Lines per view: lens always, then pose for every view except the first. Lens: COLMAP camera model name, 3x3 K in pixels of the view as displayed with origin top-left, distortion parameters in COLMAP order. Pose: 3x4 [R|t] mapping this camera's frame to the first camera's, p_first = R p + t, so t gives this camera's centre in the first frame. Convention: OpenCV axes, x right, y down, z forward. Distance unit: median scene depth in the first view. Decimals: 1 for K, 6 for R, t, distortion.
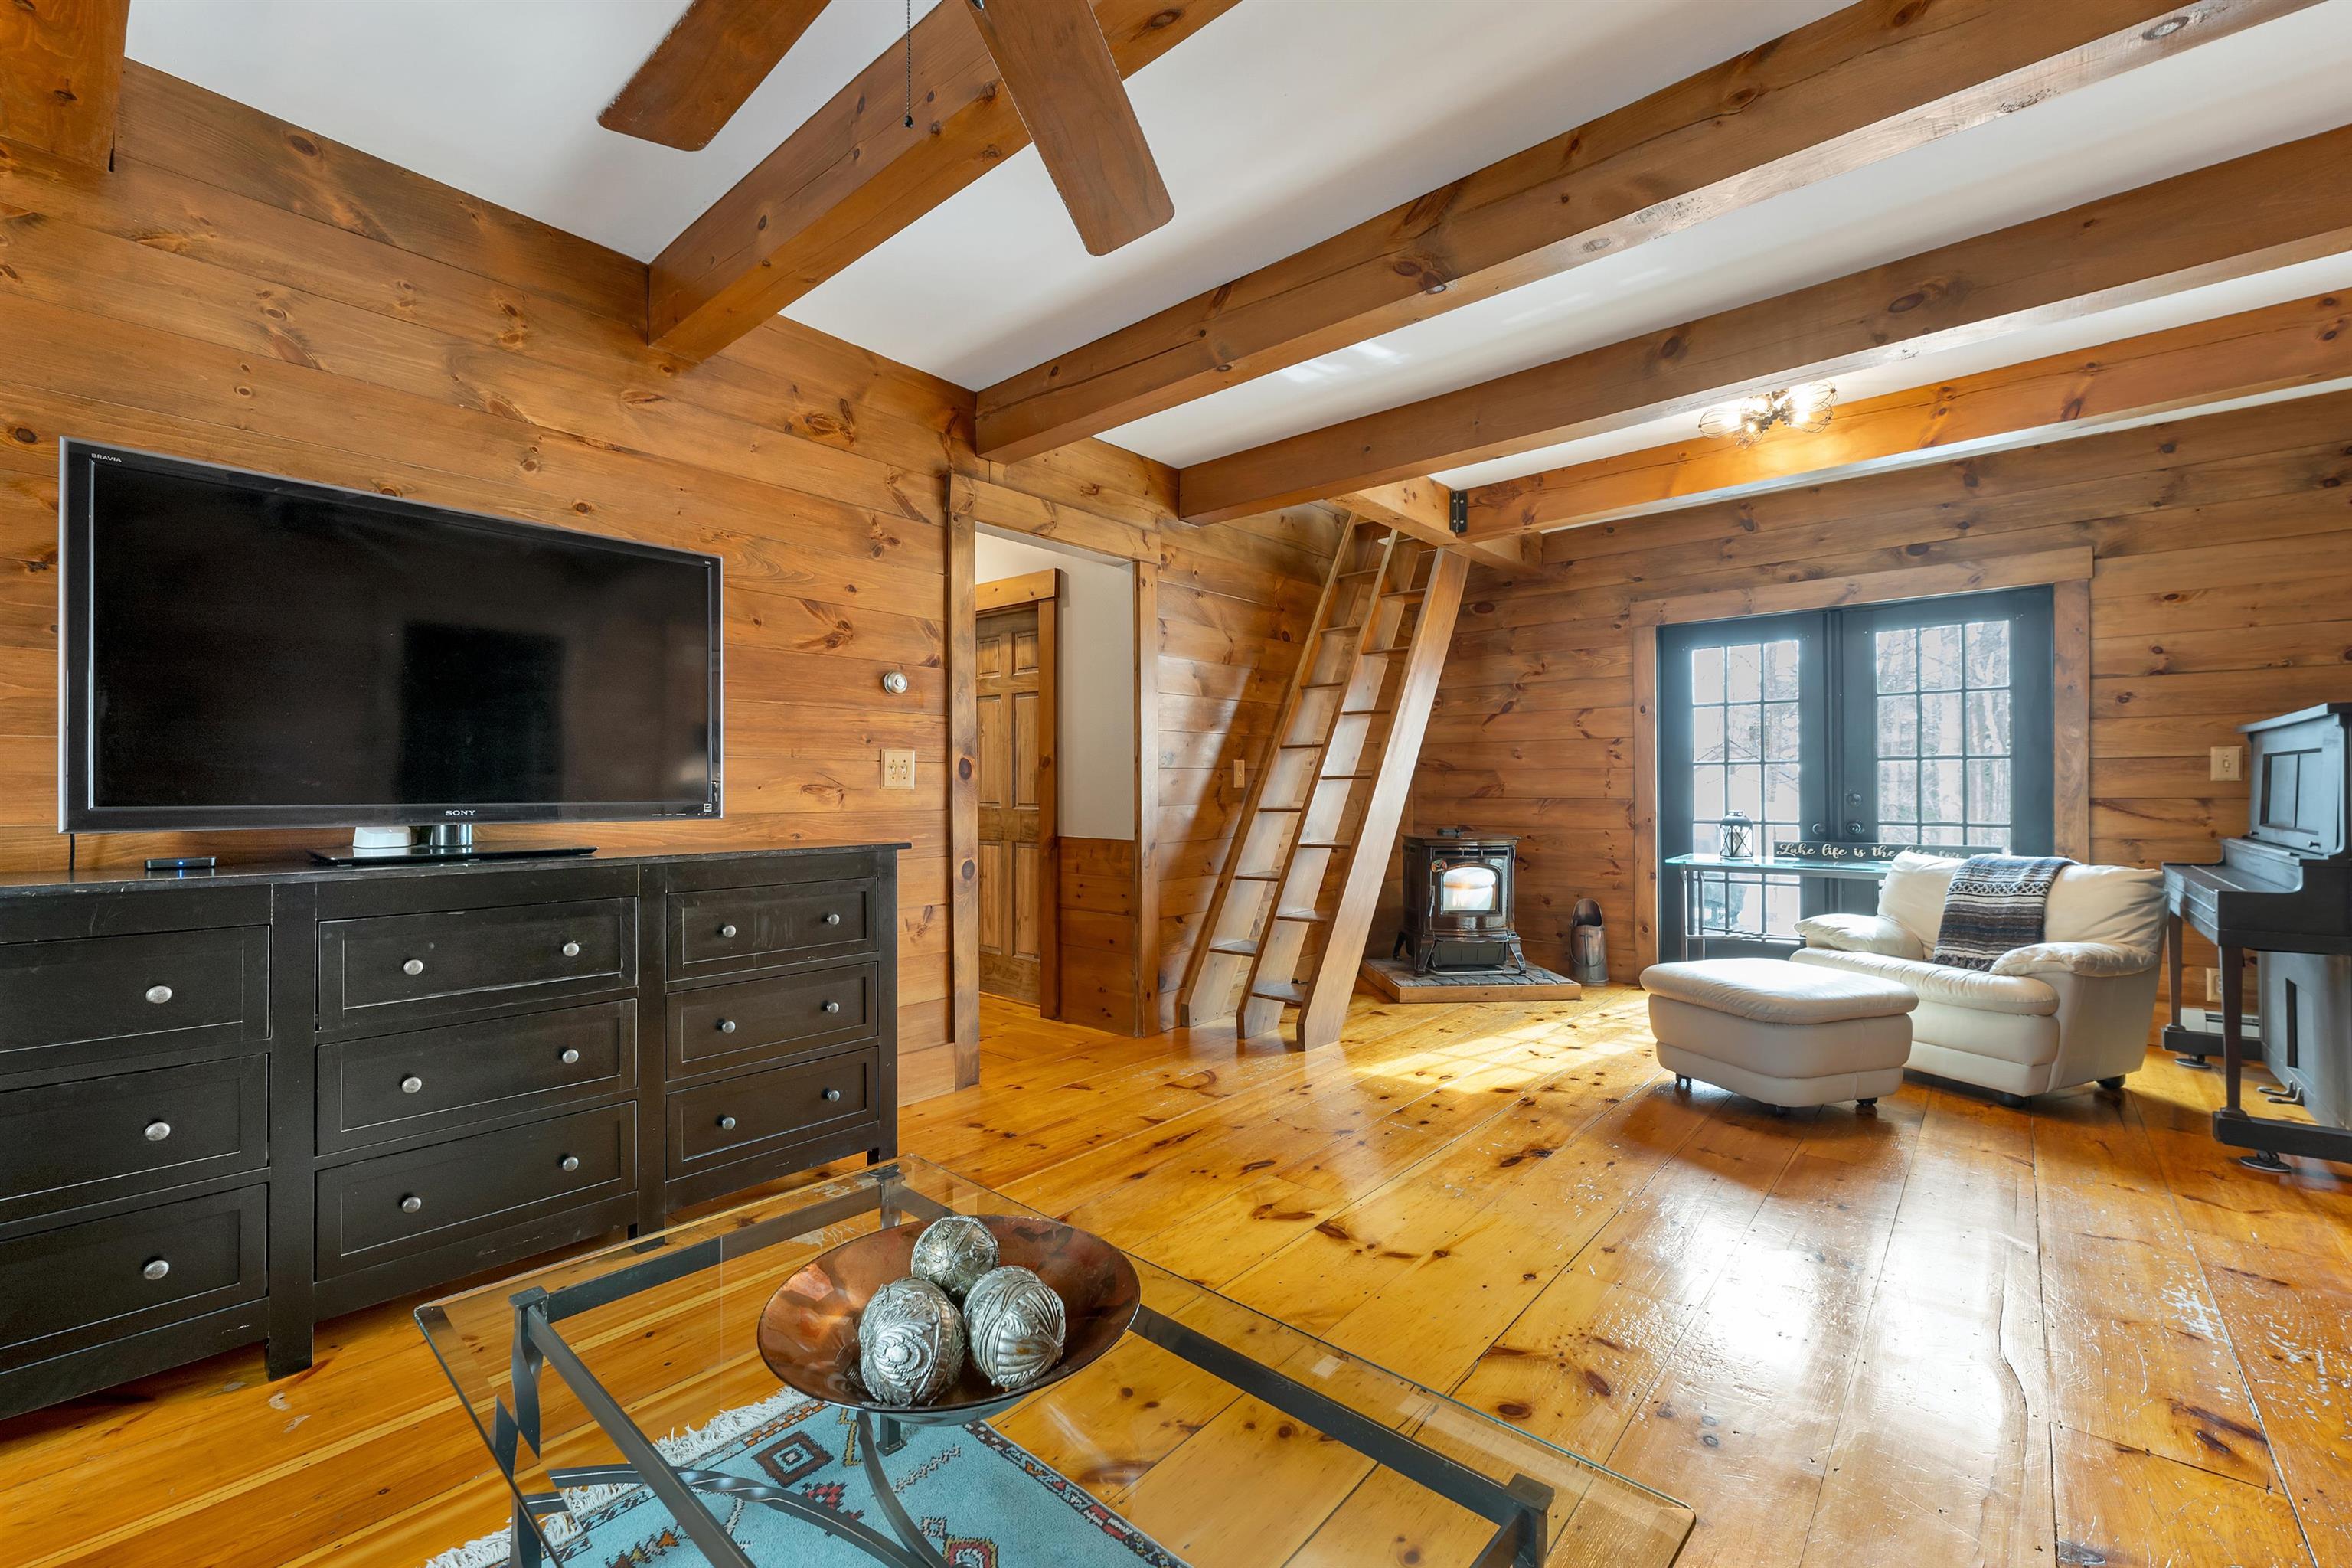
lens RADIAL K [[977.6, 0, 1154.4], [0, 977.6, 791.2], [0, 0, 1]] dist [0.004415, -0.000261]
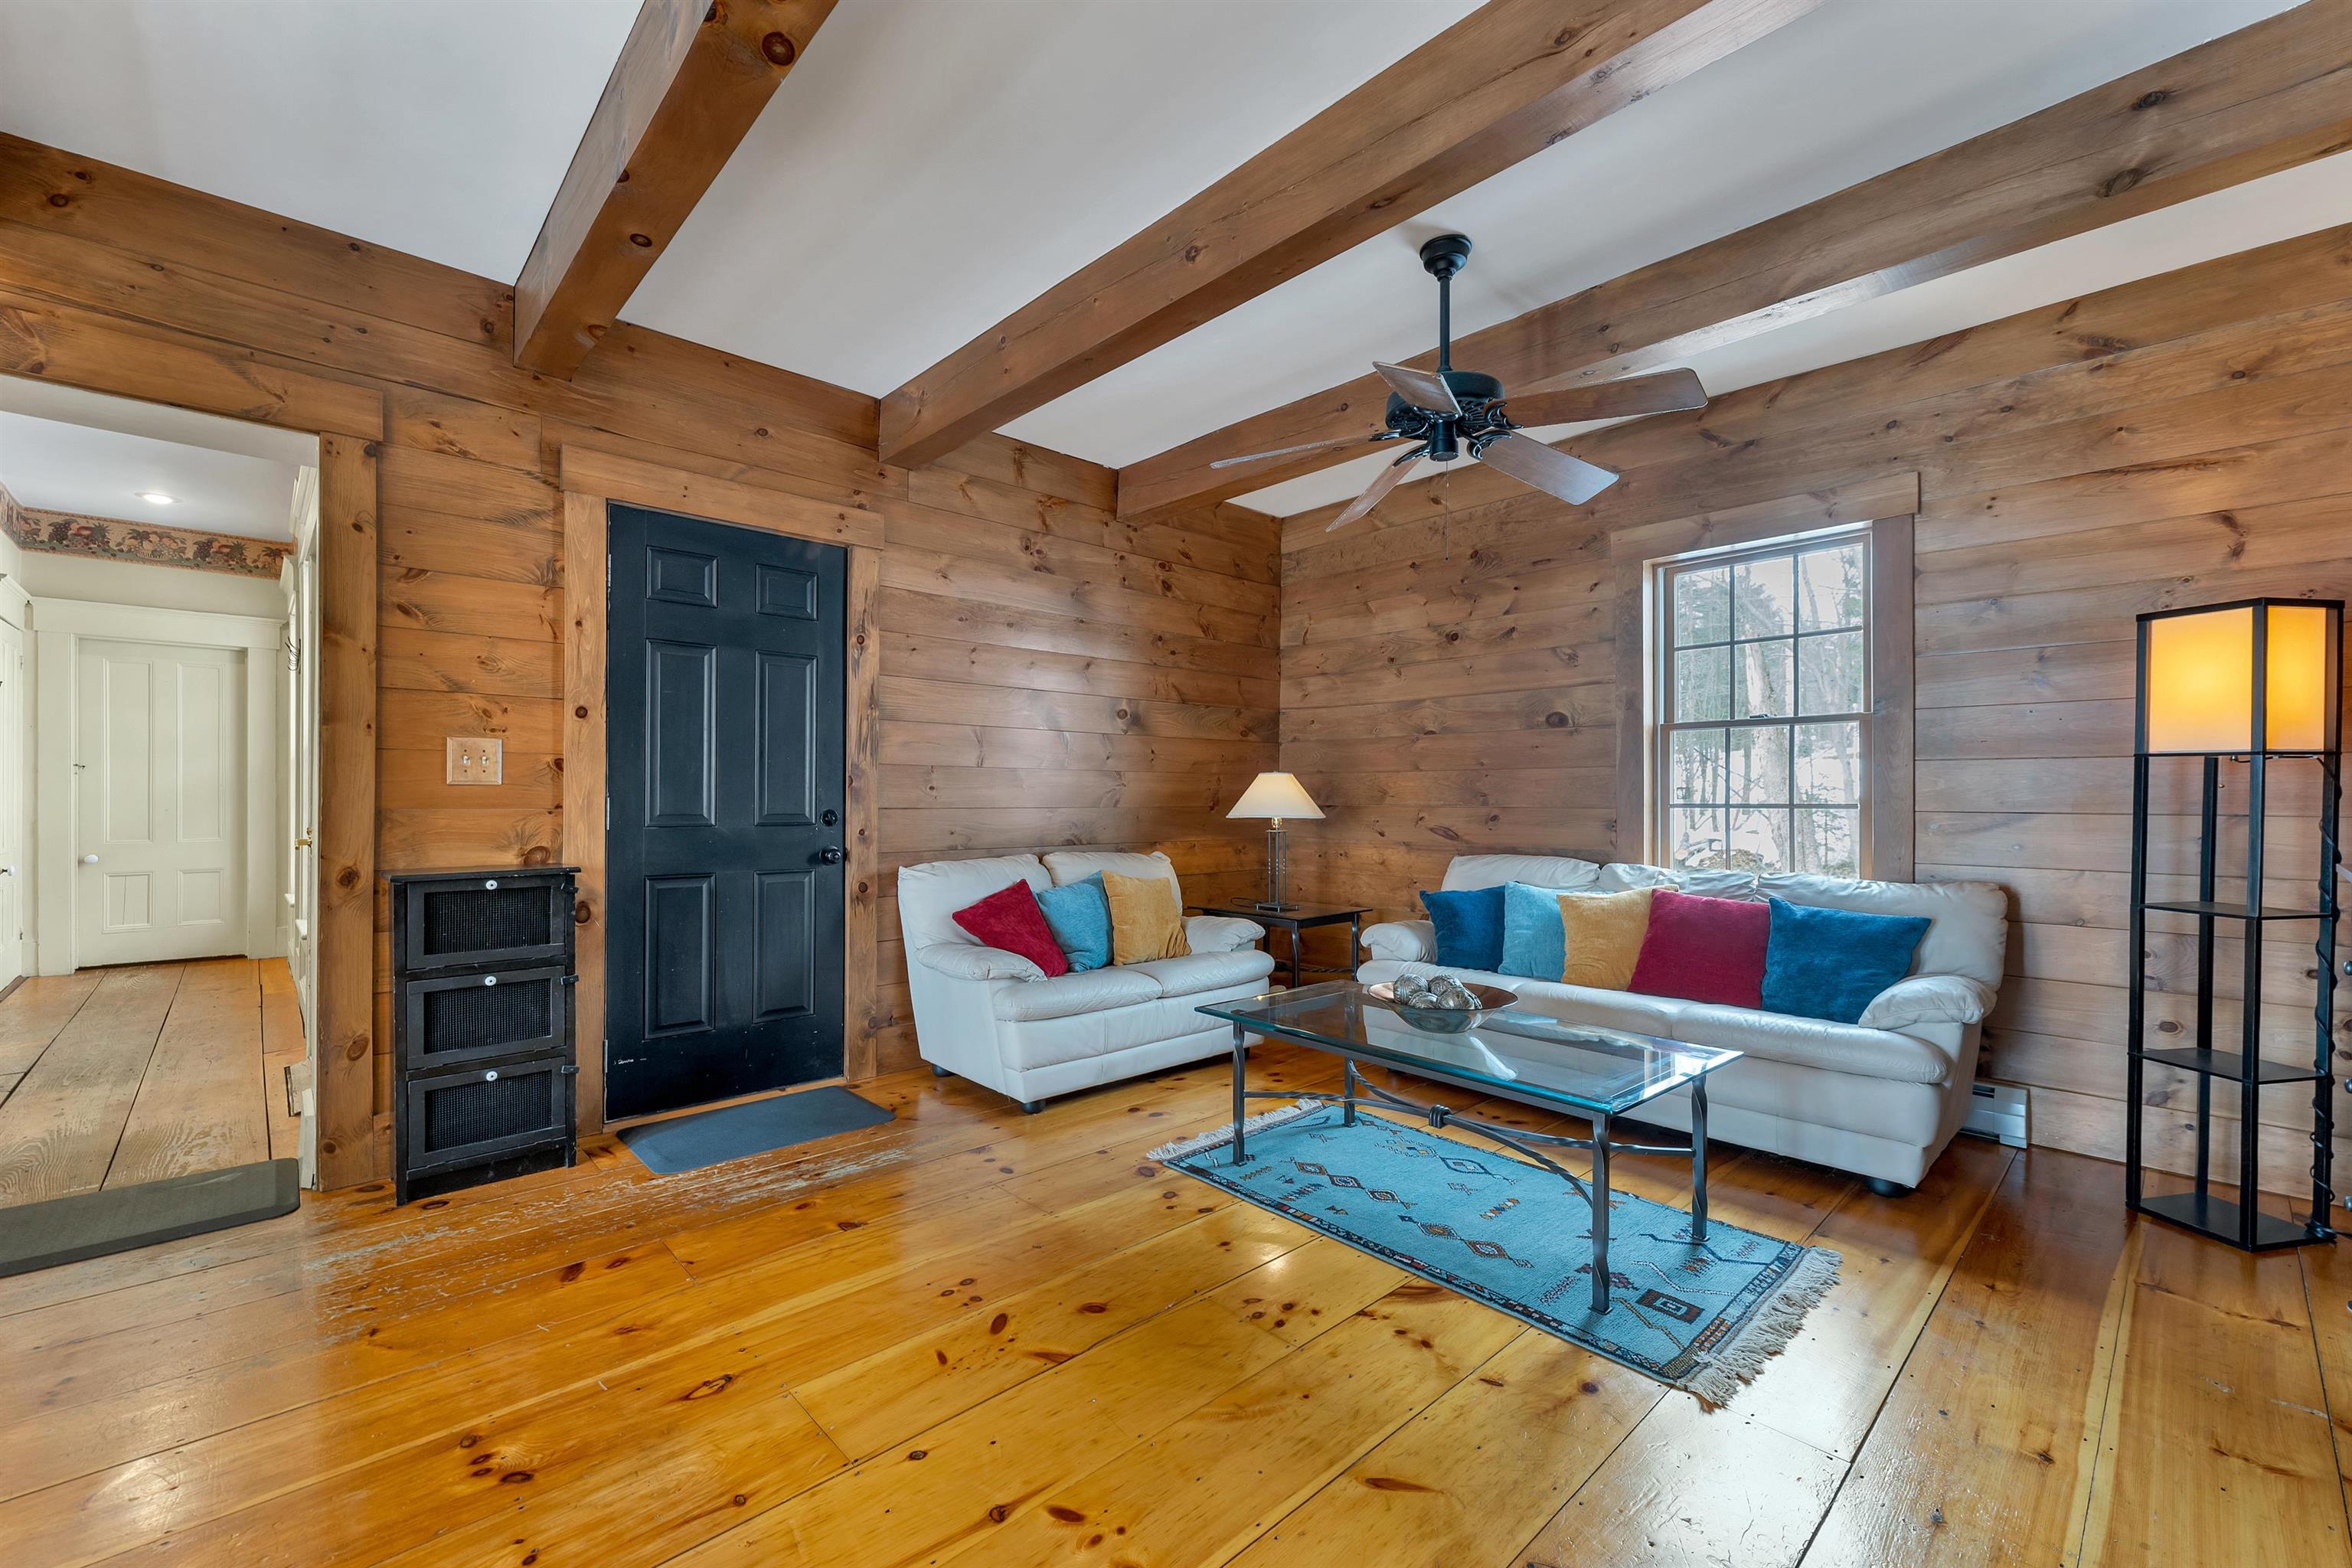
lens RADIAL K [[977.6, 0, 1190.5], [0, 977.6, 795.6], [0, 0, 1]] dist [0.004415, -0.000261]
pose [[-0.997613, 0.000431, 0.069056, 0.087463], [0.000192, 0.999994, -0.003470, 0.003600], [-0.069057, -0.003449, -0.997607, 1.159869]]
